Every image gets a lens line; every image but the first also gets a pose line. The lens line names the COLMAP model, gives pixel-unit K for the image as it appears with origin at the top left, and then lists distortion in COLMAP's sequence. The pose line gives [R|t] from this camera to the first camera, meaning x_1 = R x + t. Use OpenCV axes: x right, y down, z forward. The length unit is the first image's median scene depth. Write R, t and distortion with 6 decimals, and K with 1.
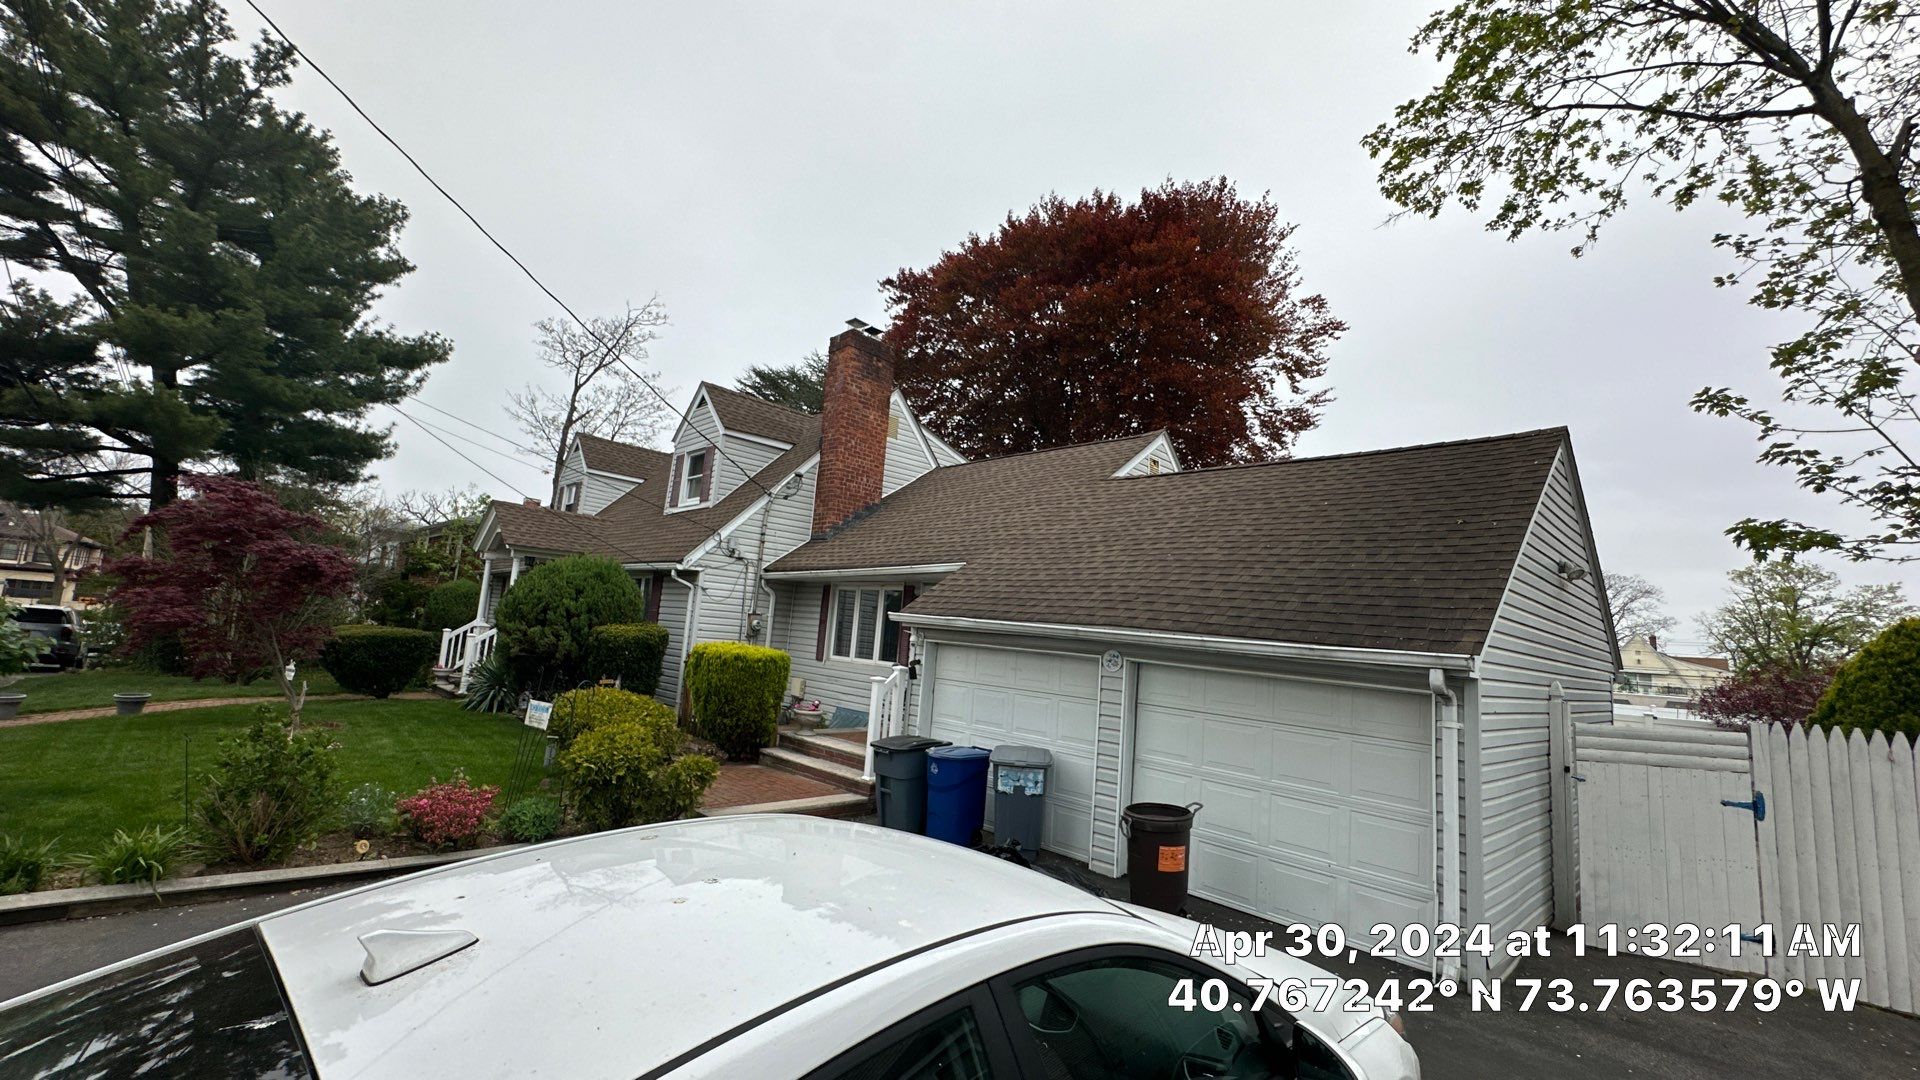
lens RADIAL K [[766.7, 0, 946.2], [0, 766.7, 532.1], [0, 0, 1]] dist [-0.007319, 0.001528]
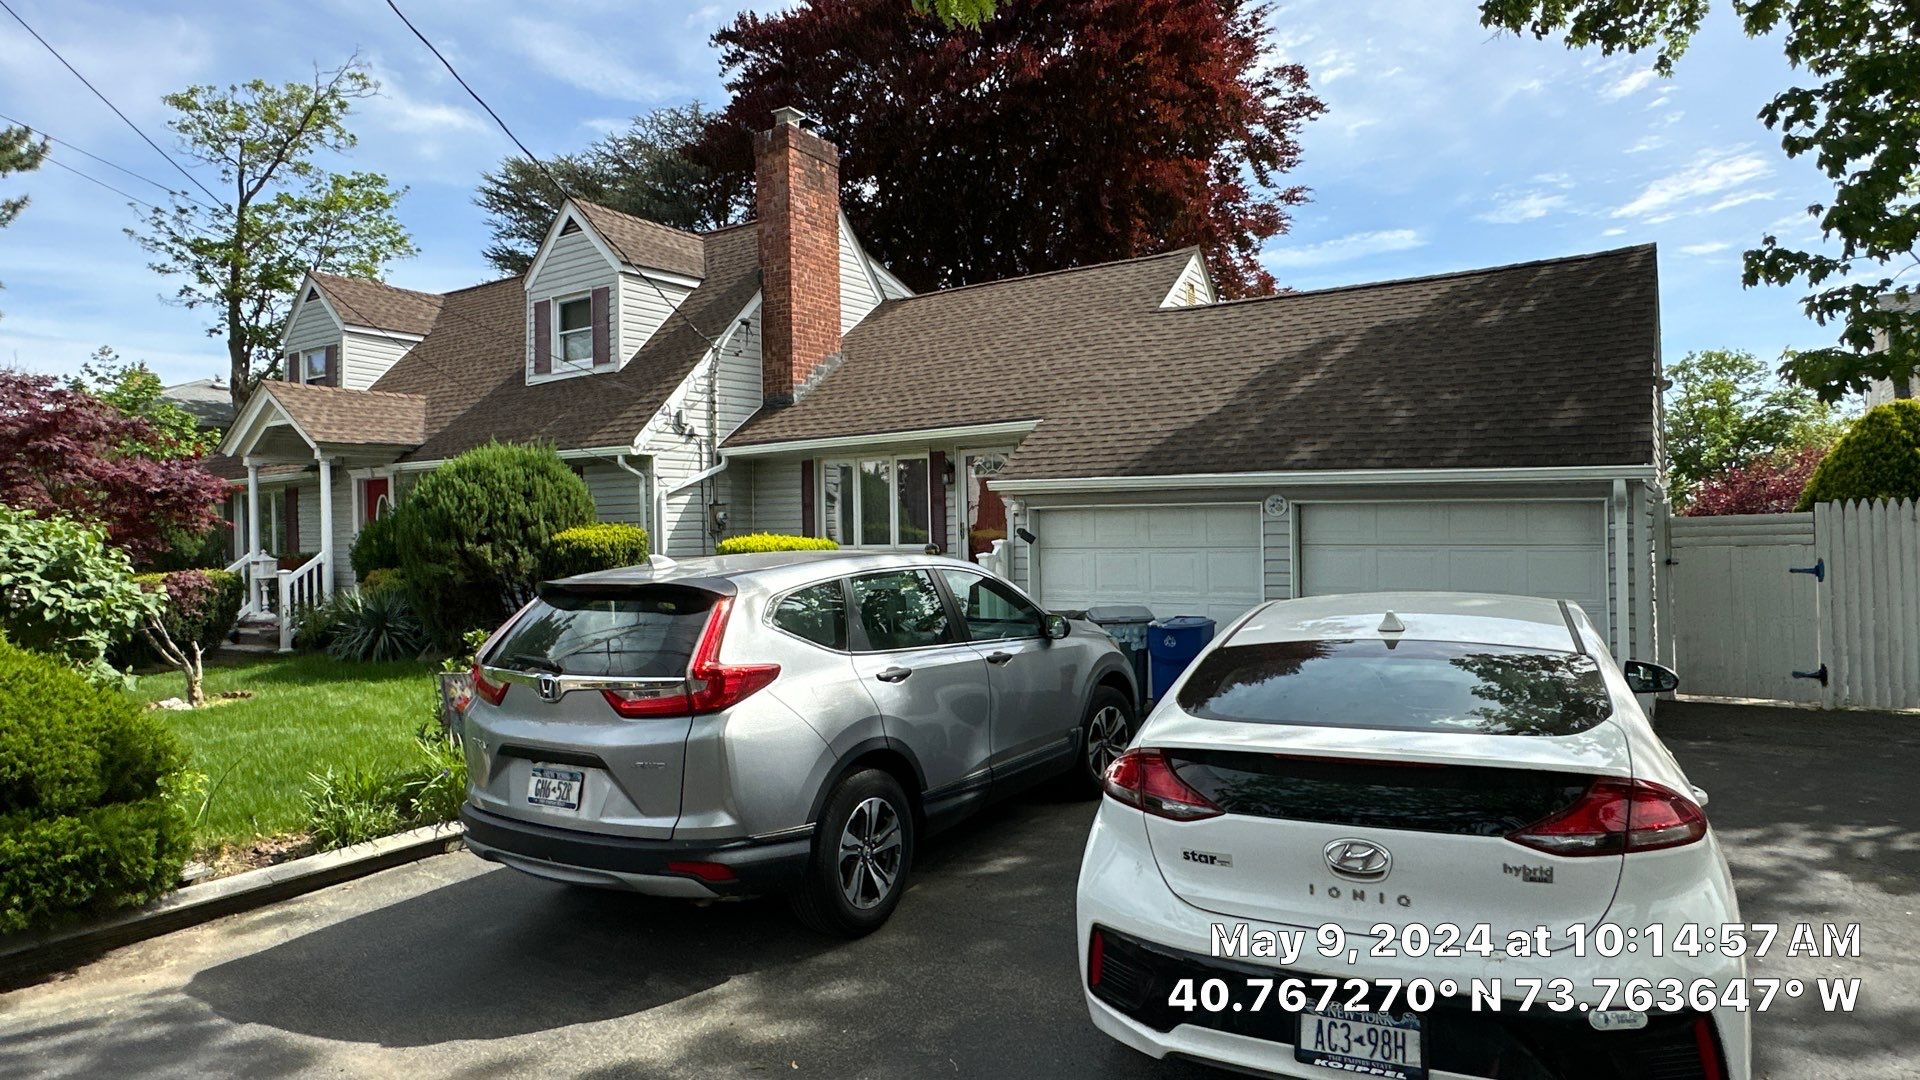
lens RADIAL K [[1064.3, 0, 947.2], [0, 1064.3, 534.9], [0, 0, 1]] dist [-0.002621, 0.002067]
pose [[0.969654, -0.097685, 0.224116, -0.271576], [0.062746, 0.985436, 0.158044, -0.021121], [-0.236291, -0.139185, 0.961662, -0.123217]]
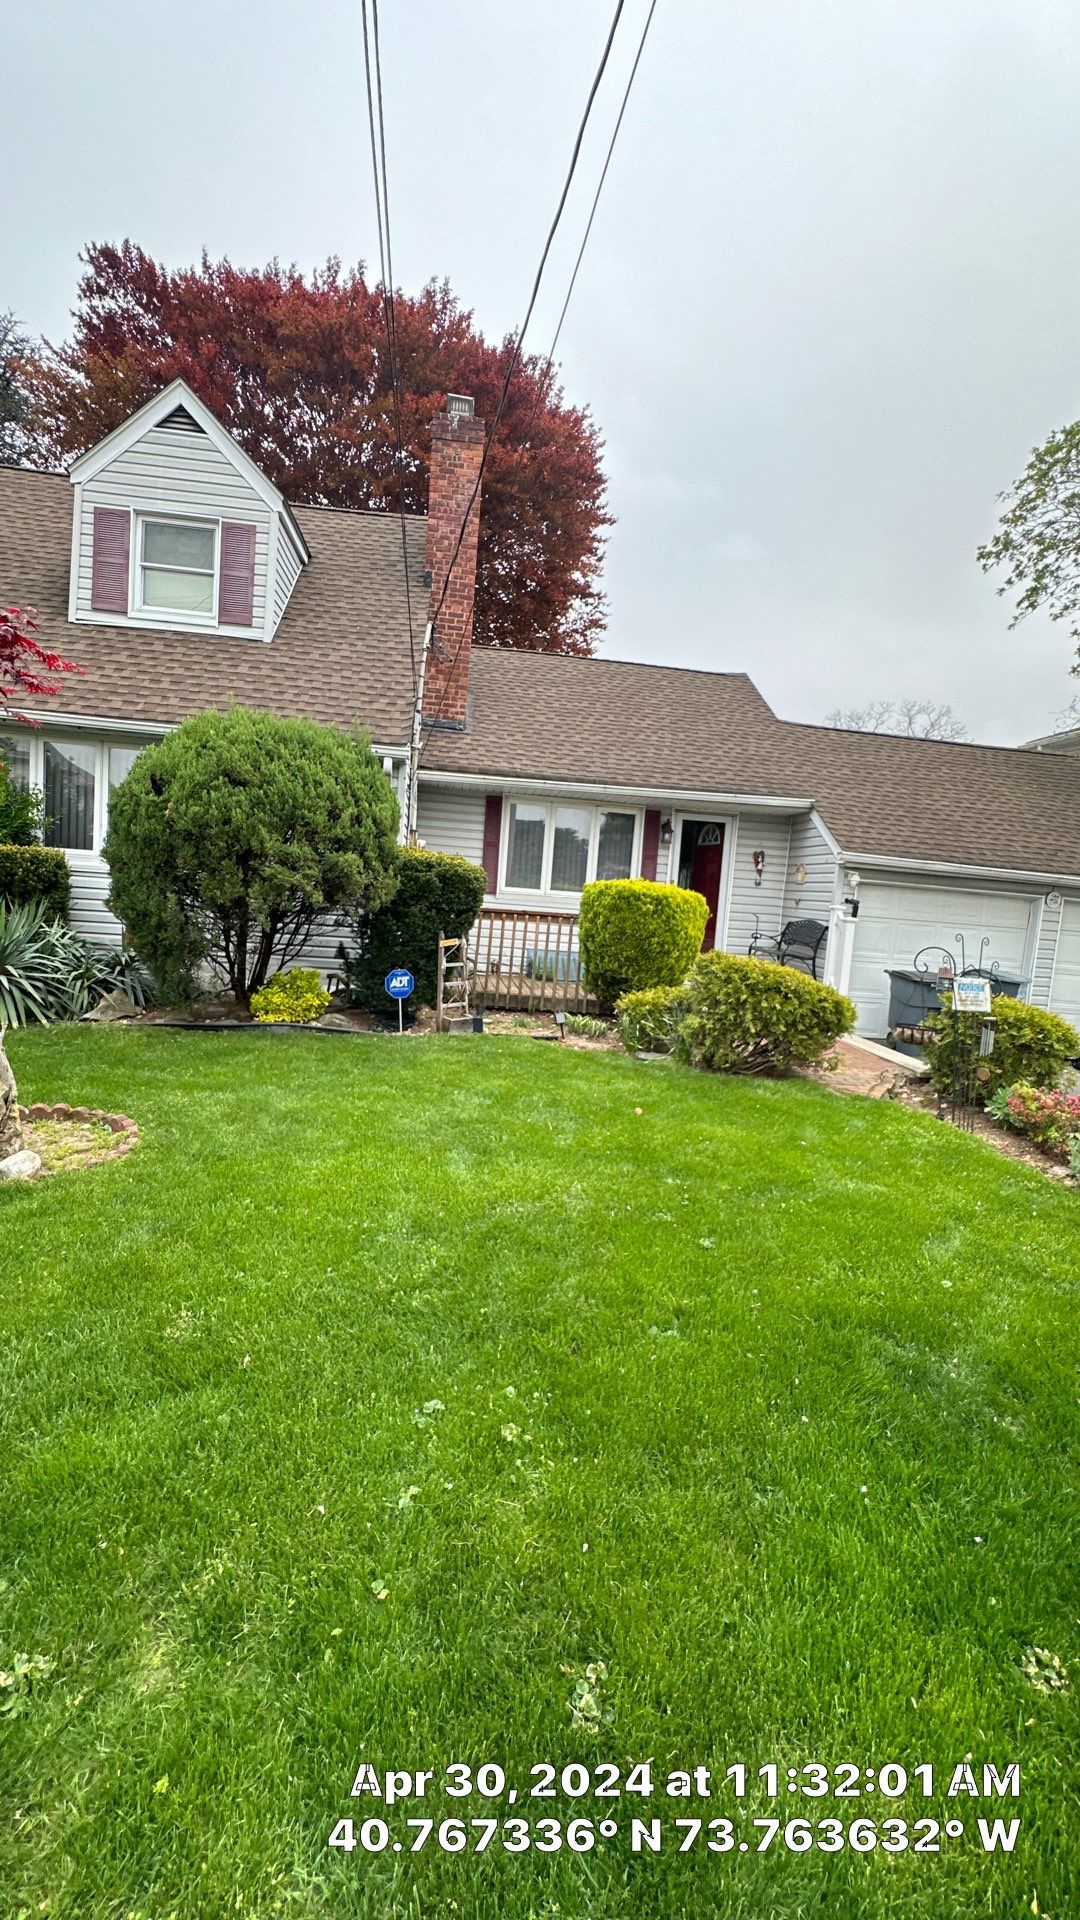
lens RADIAL K [[766.7, 0, 542.6], [0, 766.7, 958.1], [0, 0, 1]] dist [-0.007319, 0.001528]
pose [[0.610786, -0.097705, 0.785744, -0.744805], [-0.136672, 0.964453, 0.226166, 0.045799], [-0.779911, -0.245528, 0.575721, 0.480770]]
